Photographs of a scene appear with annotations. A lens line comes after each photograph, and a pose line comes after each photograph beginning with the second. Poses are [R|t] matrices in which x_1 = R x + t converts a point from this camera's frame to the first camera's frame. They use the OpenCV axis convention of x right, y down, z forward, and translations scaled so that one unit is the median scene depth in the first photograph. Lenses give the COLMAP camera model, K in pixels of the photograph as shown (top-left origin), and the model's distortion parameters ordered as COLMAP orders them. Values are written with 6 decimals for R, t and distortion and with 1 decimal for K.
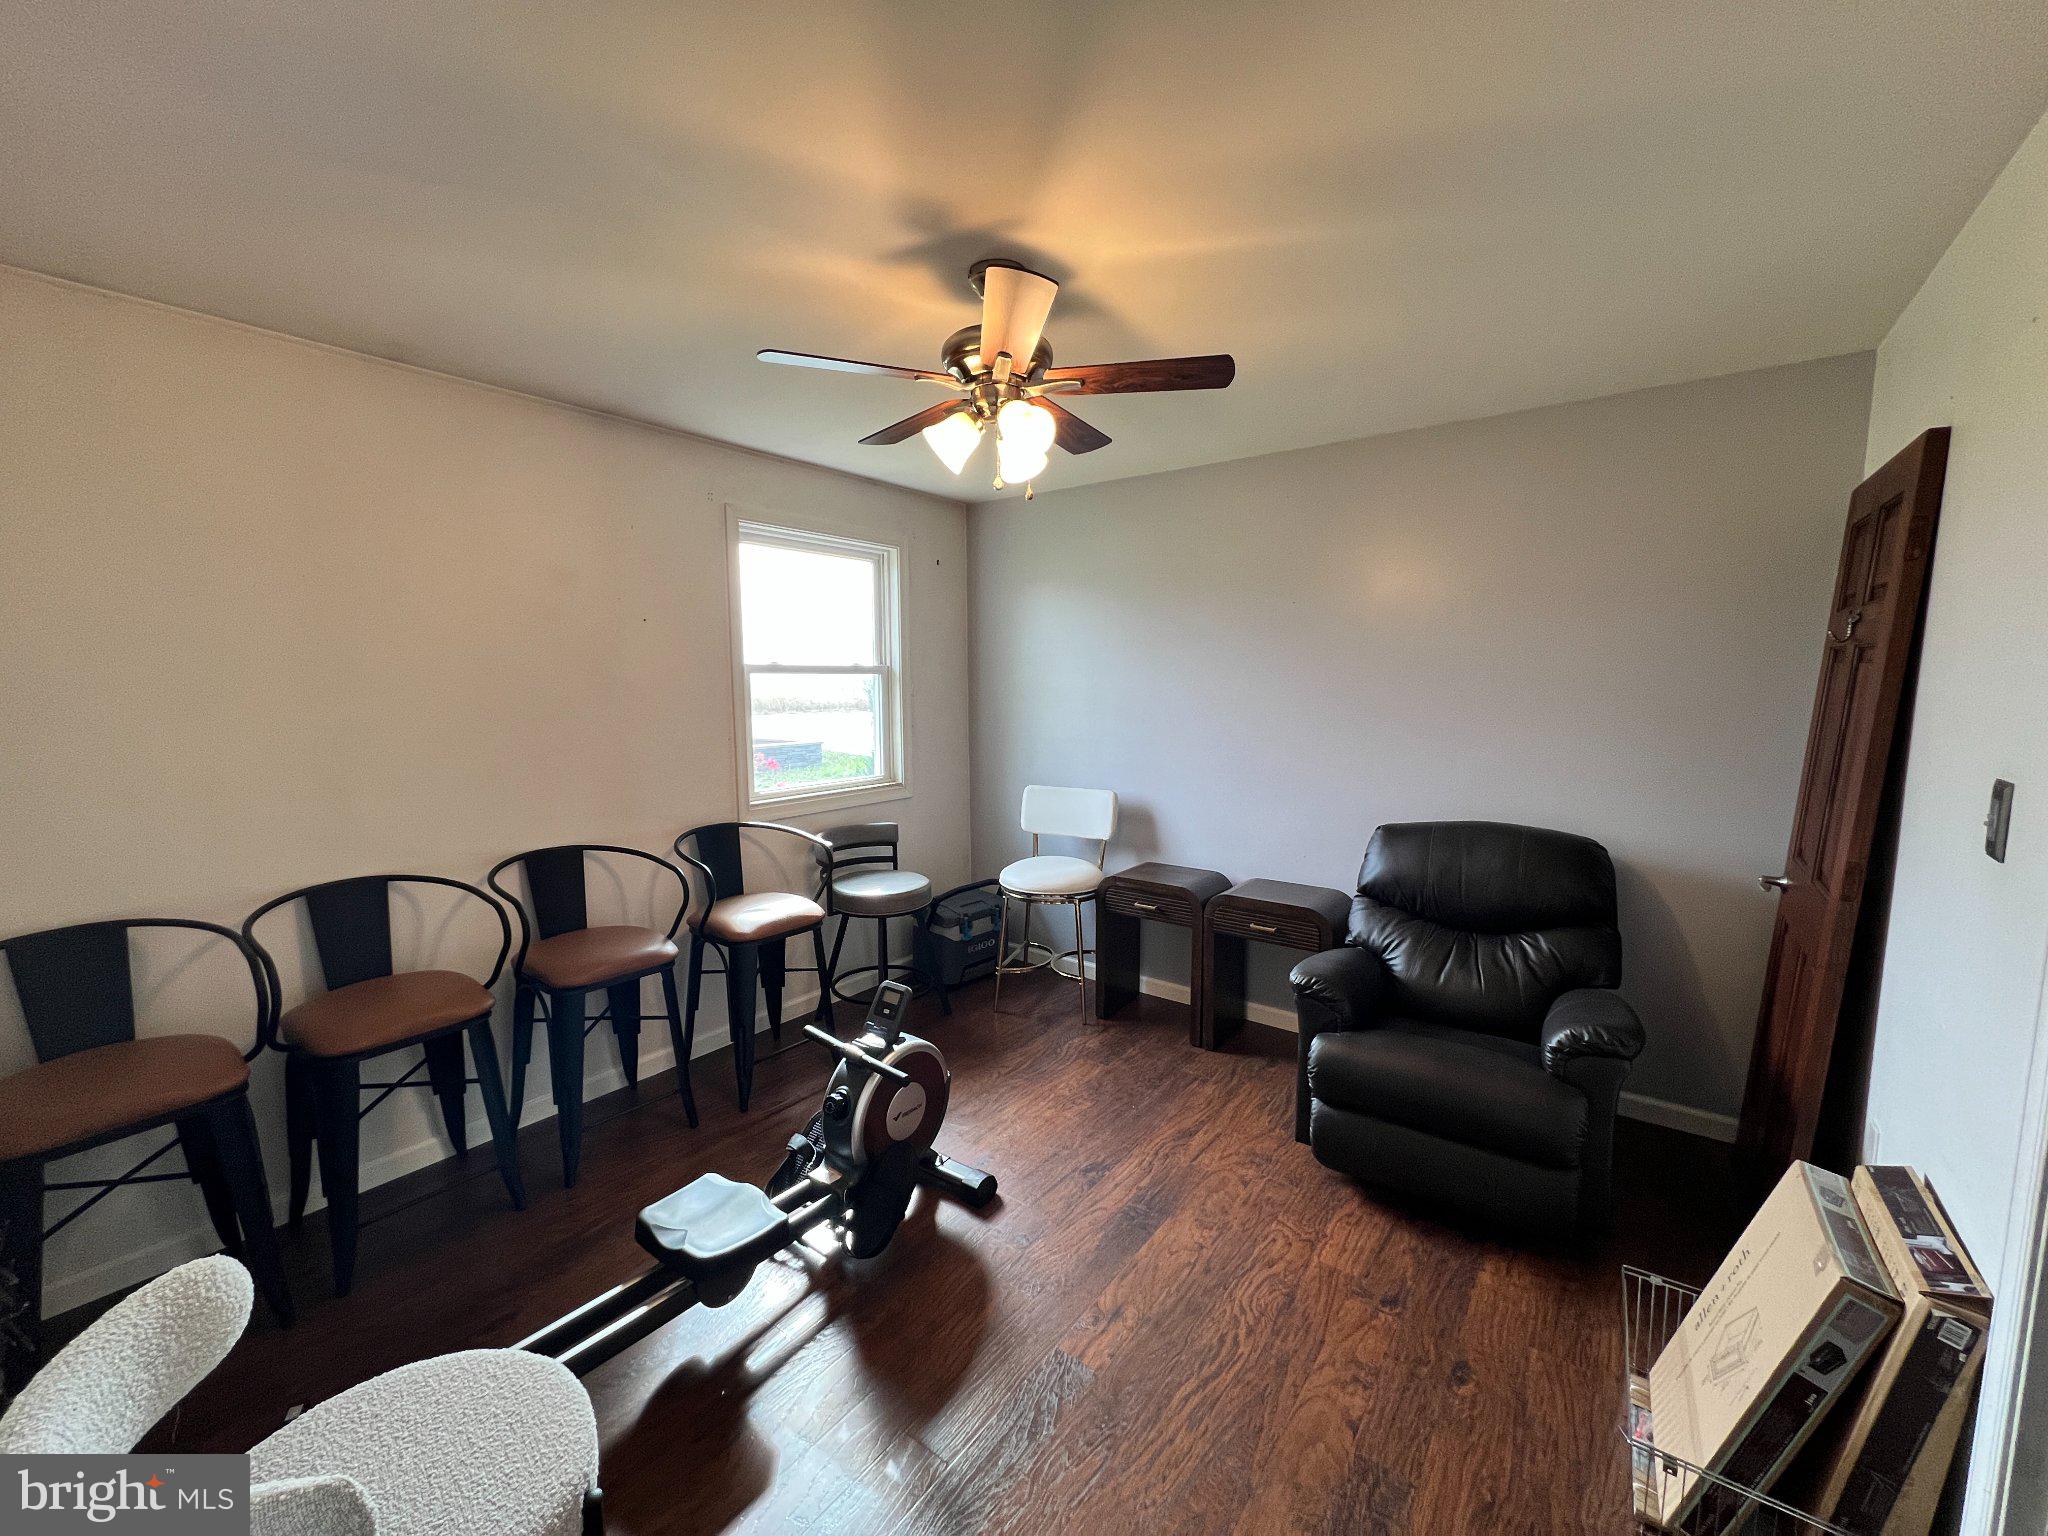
lens RADIAL K [[819.1, 0, 1023.3], [0, 819.1, 766.1], [0, 0, 1]] dist [-0.002363, -0.000057]
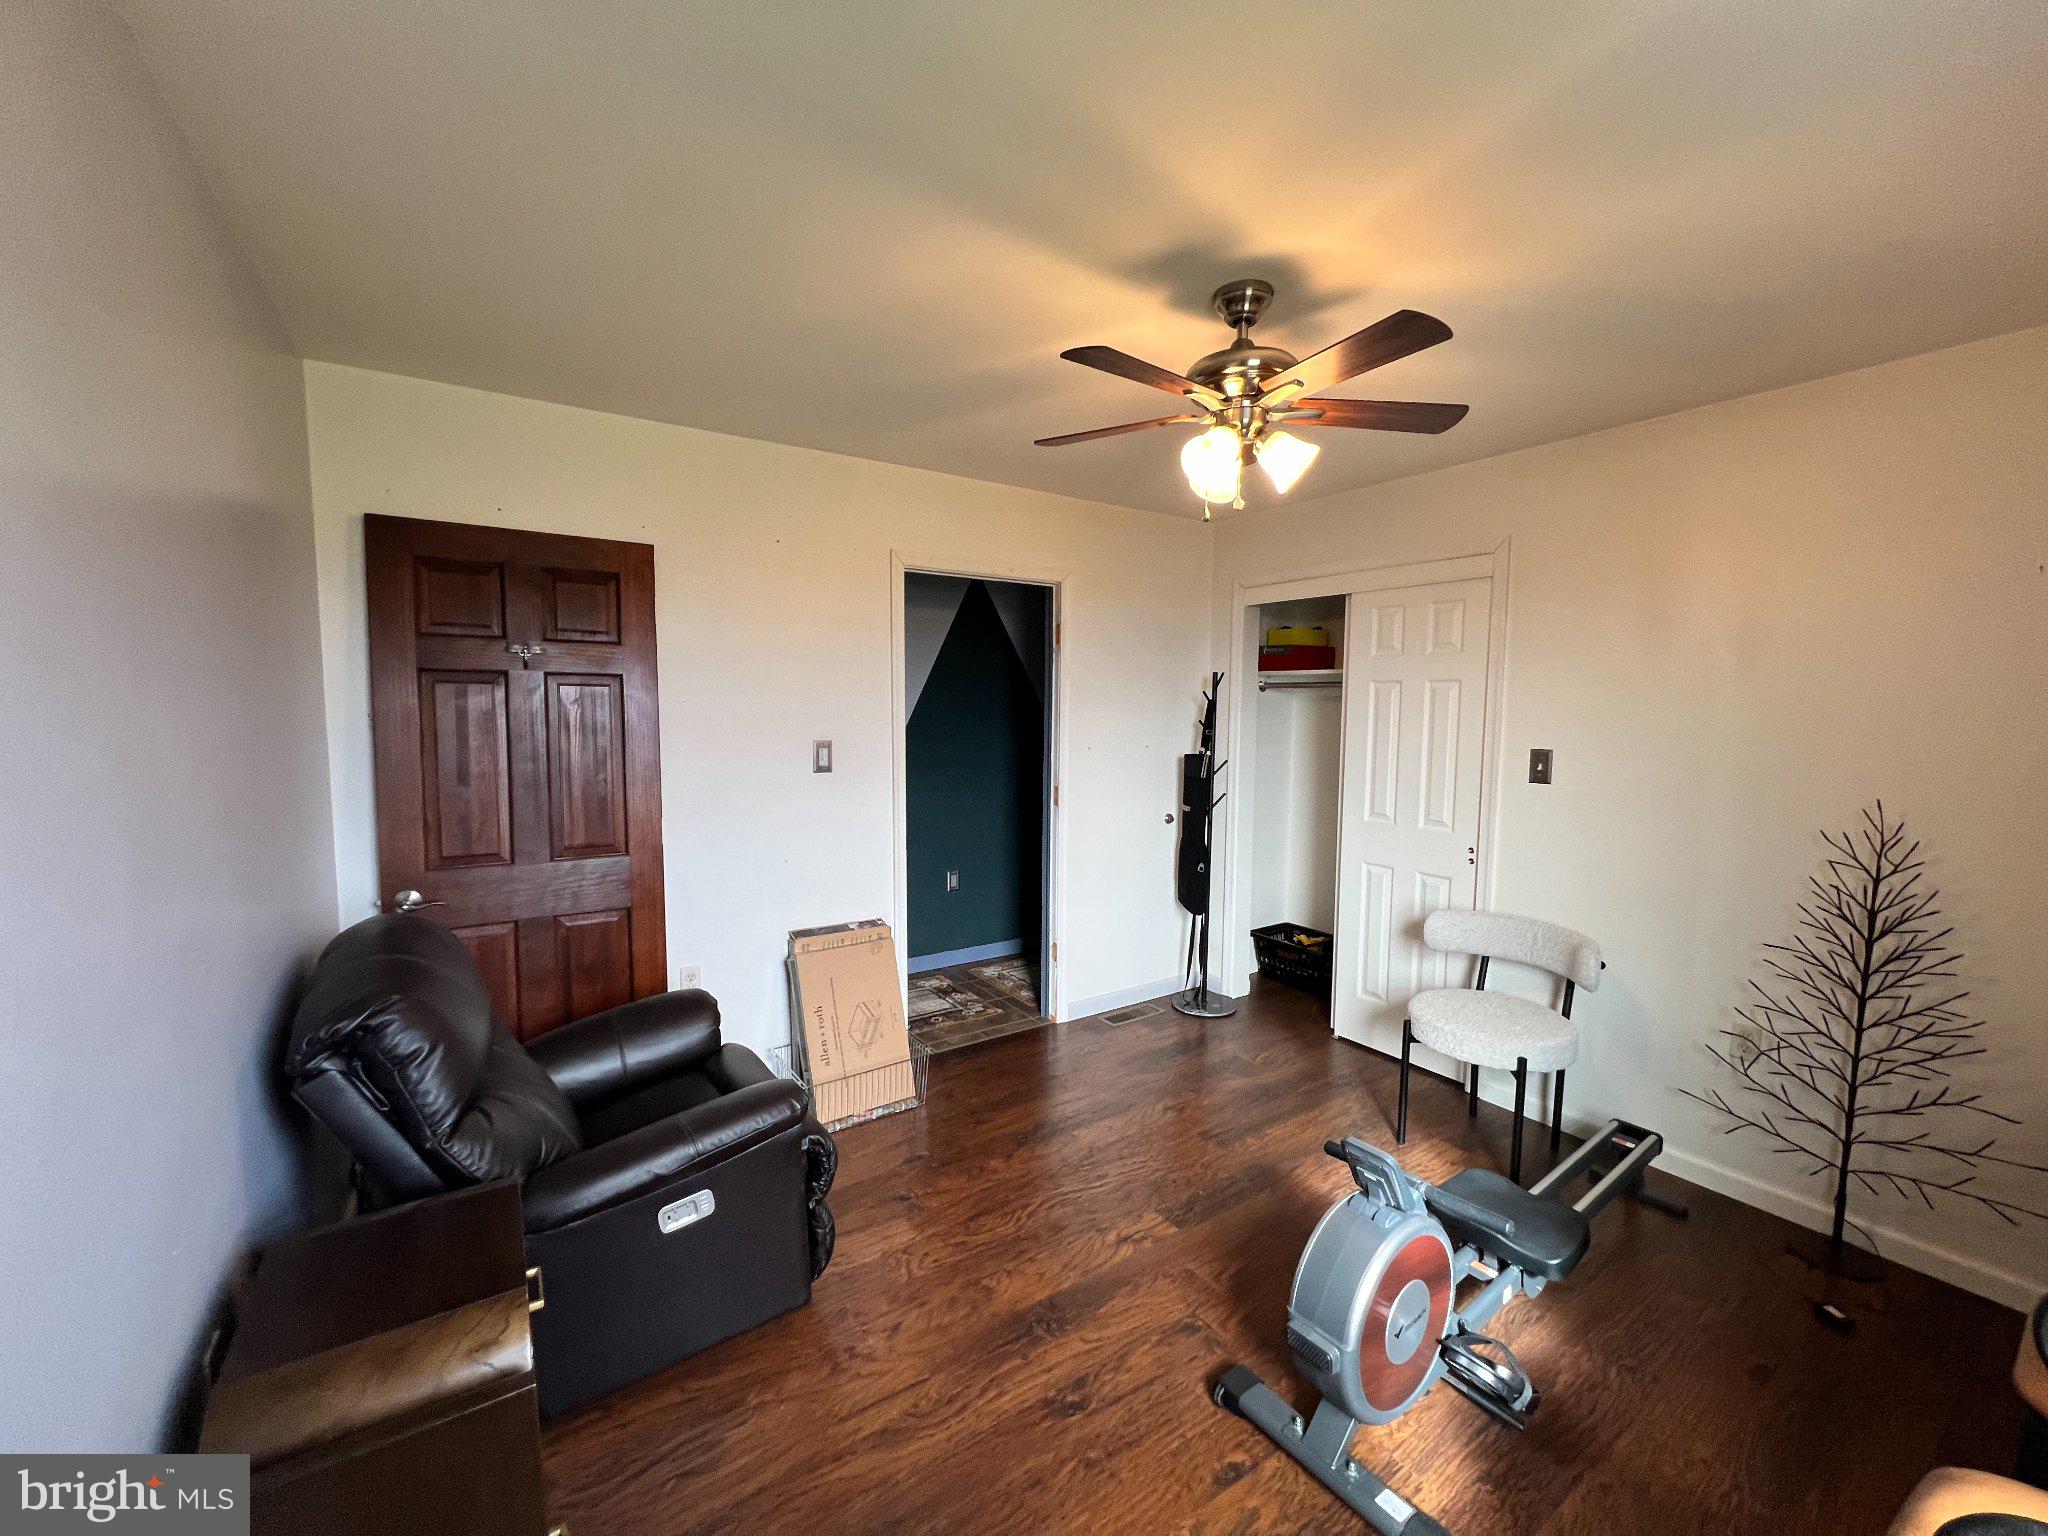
lens RADIAL K [[819.1, 0, 1033.8], [0, 819.1, 764.9], [0, 0, 1]] dist [-0.002363, -0.000057]
pose [[-0.947813, -0.033255, 0.317089, -0.097588], [0.027170, 0.982503, 0.184255, -0.187090], [-0.317668, 0.183255, -0.930325, 1.679406]]
